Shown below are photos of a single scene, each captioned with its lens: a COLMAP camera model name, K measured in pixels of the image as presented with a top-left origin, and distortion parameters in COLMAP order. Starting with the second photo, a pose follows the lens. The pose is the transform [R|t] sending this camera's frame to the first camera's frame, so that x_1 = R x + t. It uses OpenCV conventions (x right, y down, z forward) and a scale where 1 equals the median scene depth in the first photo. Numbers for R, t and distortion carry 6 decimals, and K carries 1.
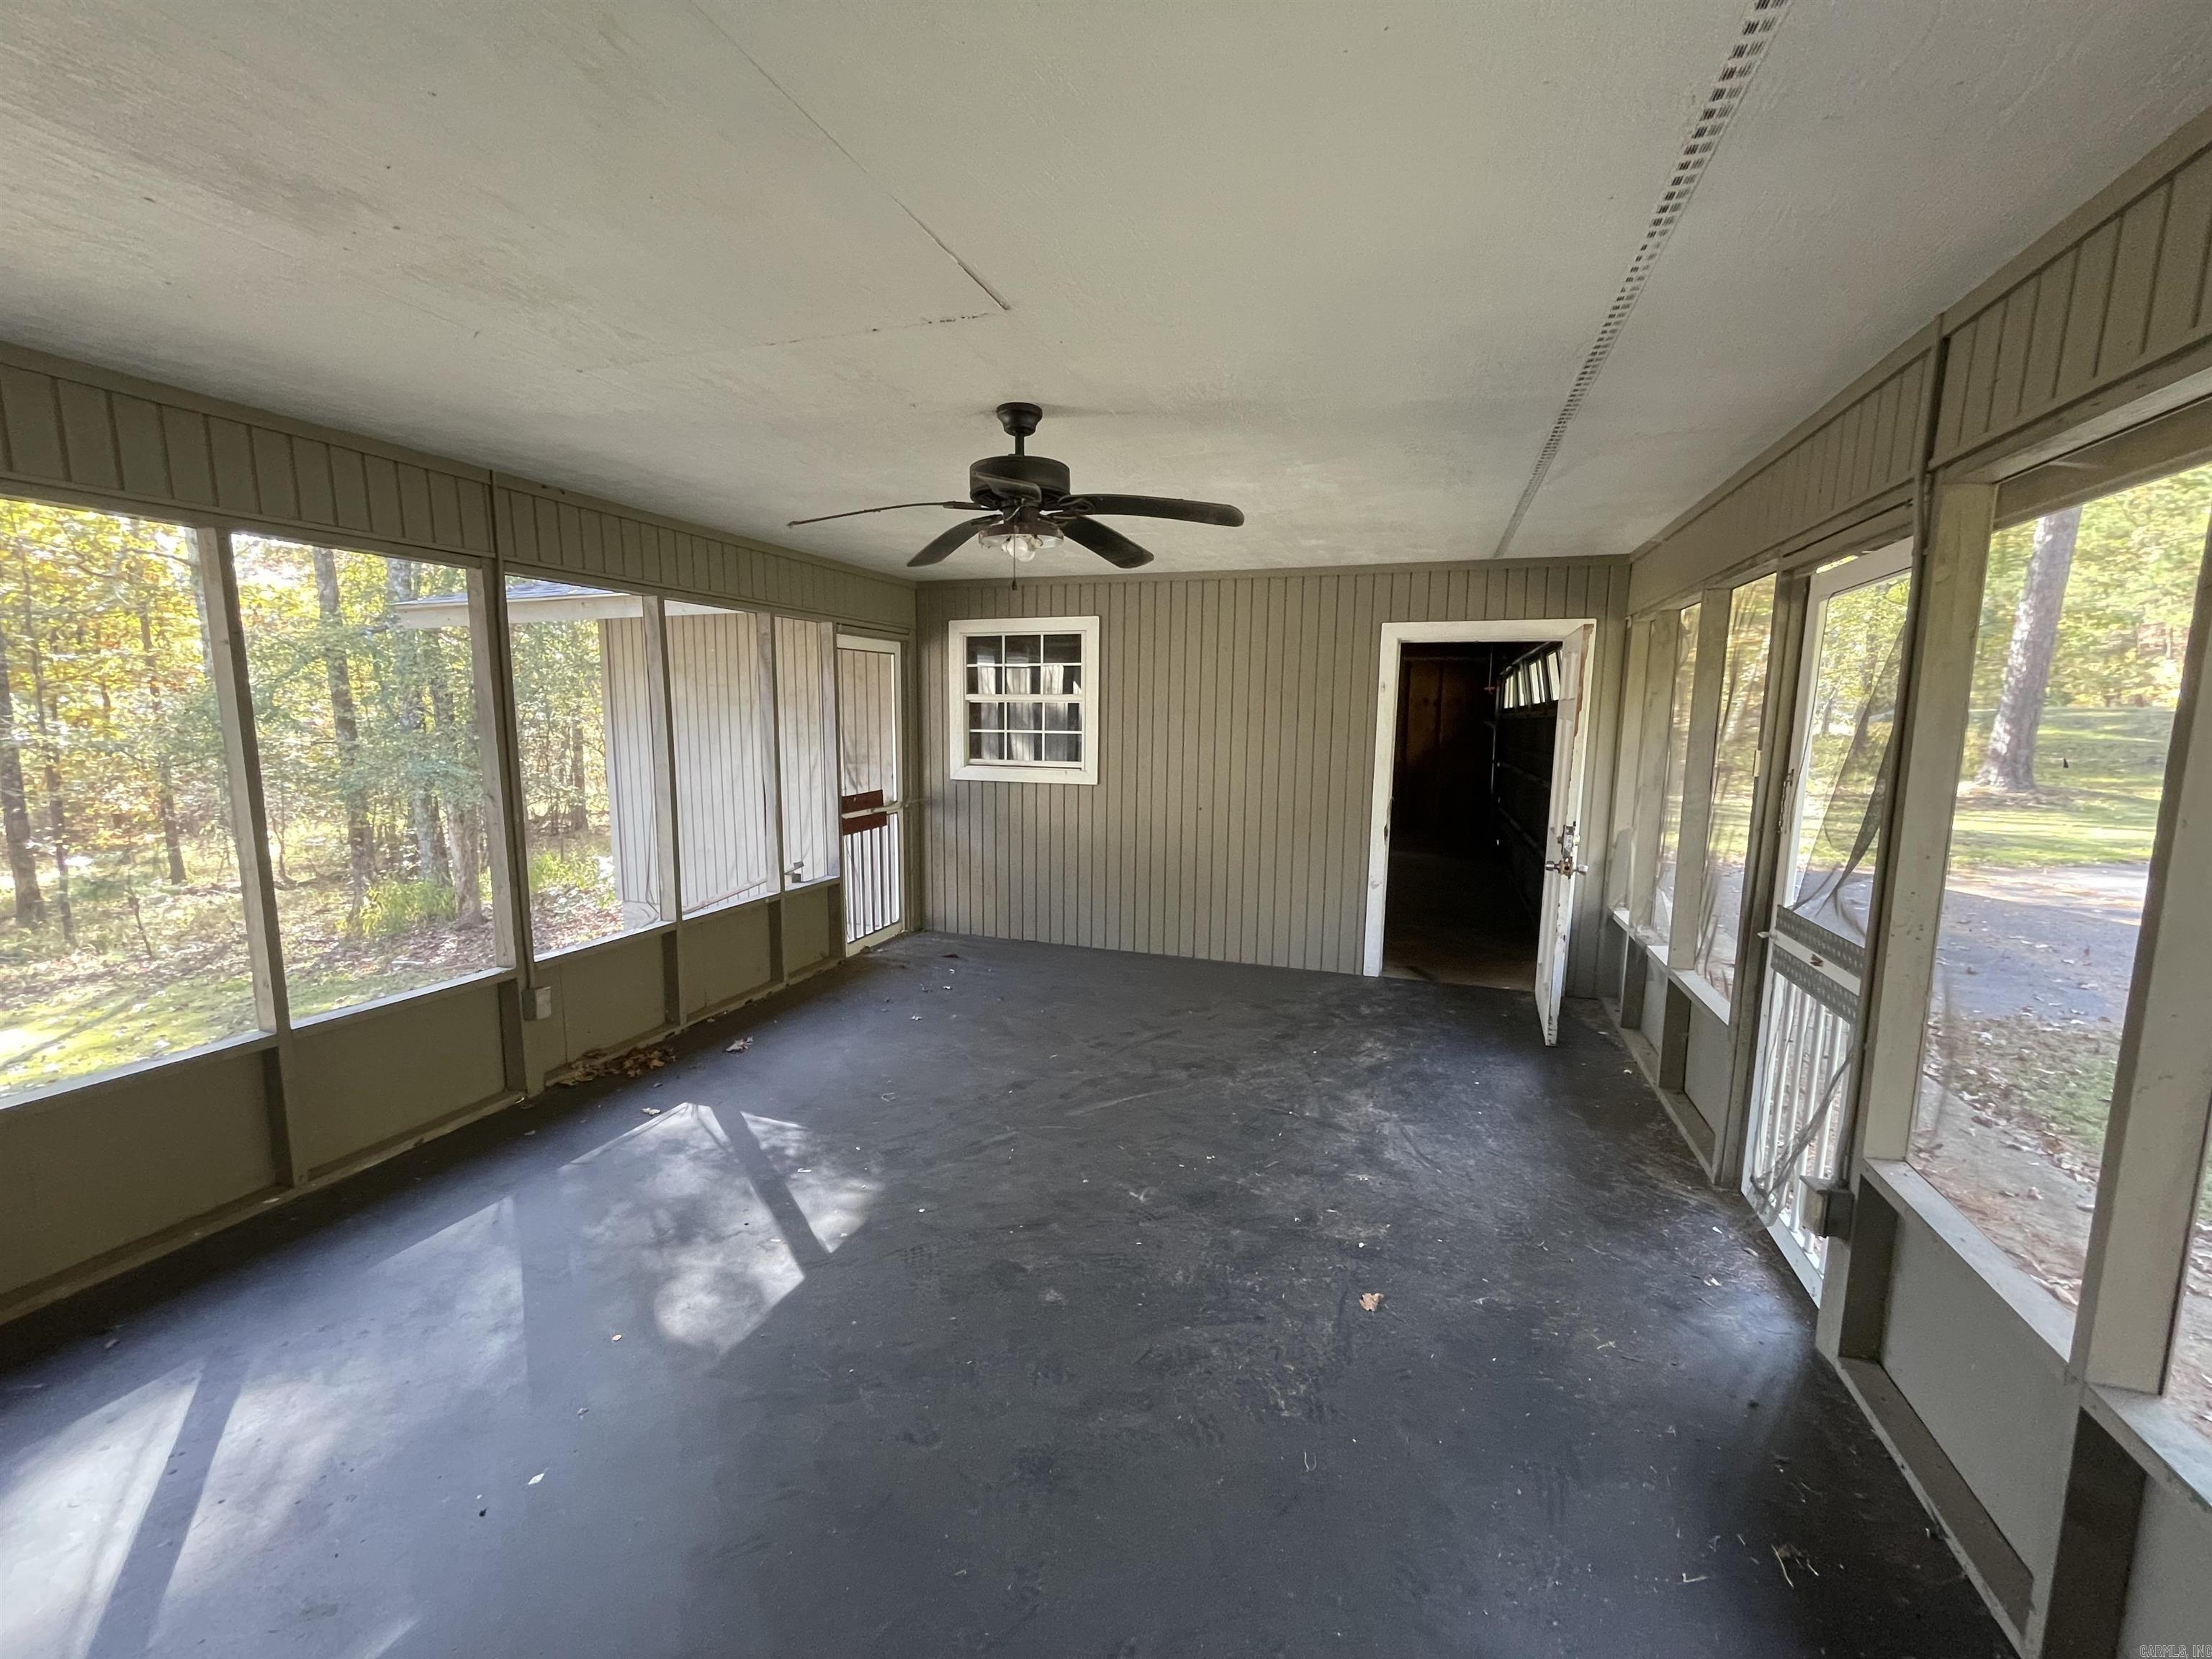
lens RADIAL K [[888.8, 0, 1105.2], [0, 888.8, 831.1], [0, 0, 1]] dist [-0.006360, 0.000602]
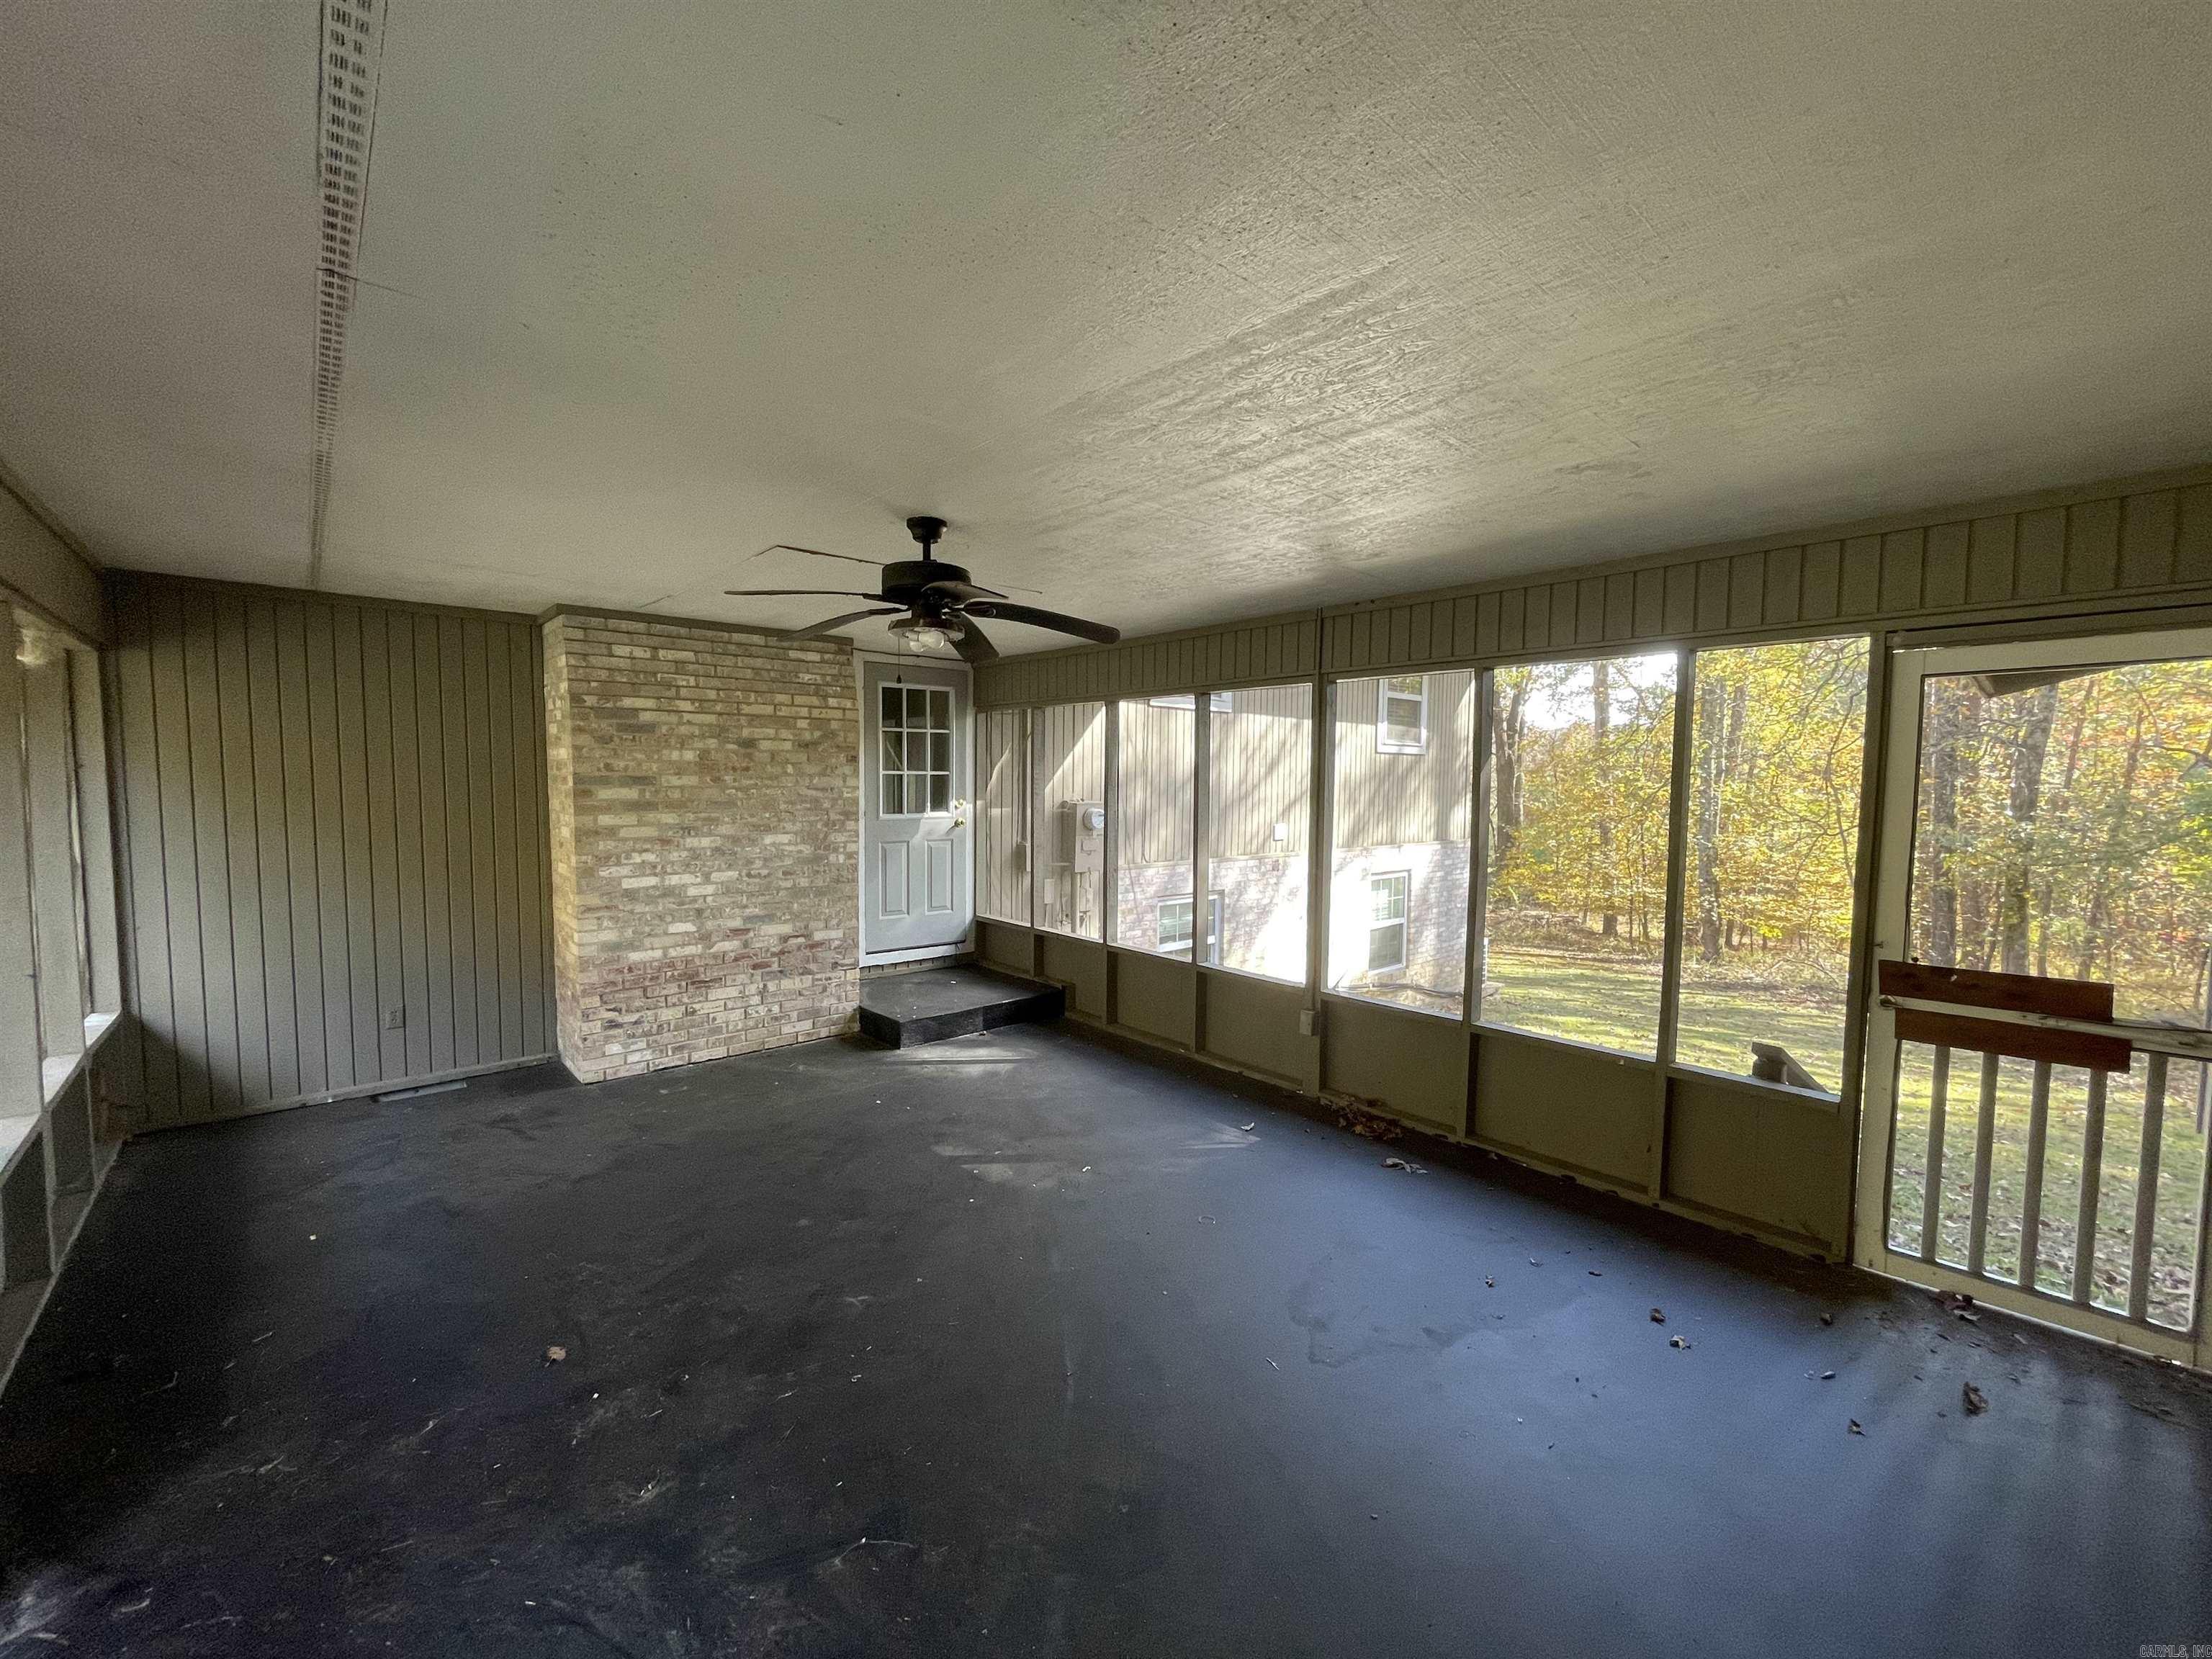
lens RADIAL K [[888.8, 0, 1103.9], [0, 888.8, 835.8], [0, 0, 1]] dist [-0.006360, 0.000602]
pose [[-0.481601, 0.040921, -0.875435, 0.596776], [-0.131771, 0.984172, 0.118495, -0.178446], [0.866428, 0.172424, -0.468586, 1.331218]]
